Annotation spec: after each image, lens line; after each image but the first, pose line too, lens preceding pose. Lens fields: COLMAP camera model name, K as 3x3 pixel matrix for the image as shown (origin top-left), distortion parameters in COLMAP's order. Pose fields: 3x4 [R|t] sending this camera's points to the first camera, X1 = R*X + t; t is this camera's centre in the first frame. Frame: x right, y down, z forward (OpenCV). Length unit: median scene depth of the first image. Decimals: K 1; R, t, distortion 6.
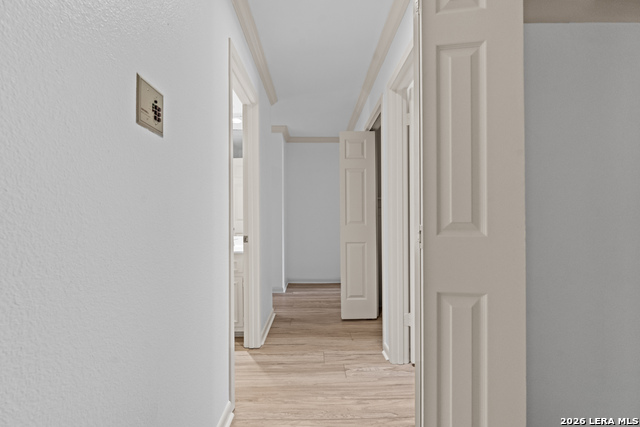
lens RADIAL K [[289.3, 0, 319.1], [0, 289.3, 215.3], [0, 0, 1]] dist [-0.009184, 0.001120]
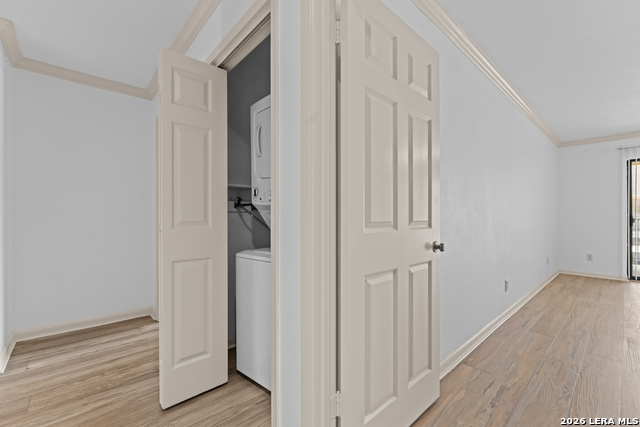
lens RADIAL K [[274.7, 0, 319.1], [0, 274.7, 213.7], [0, 0, 1]] dist [0.000362, -0.001033]
pose [[0.754128, 0.005914, 0.656701, -0.035299], [-0.009259, 0.999956, 0.001628, 0.003278], [-0.656662, -0.007308, 0.754149, 0.441616]]
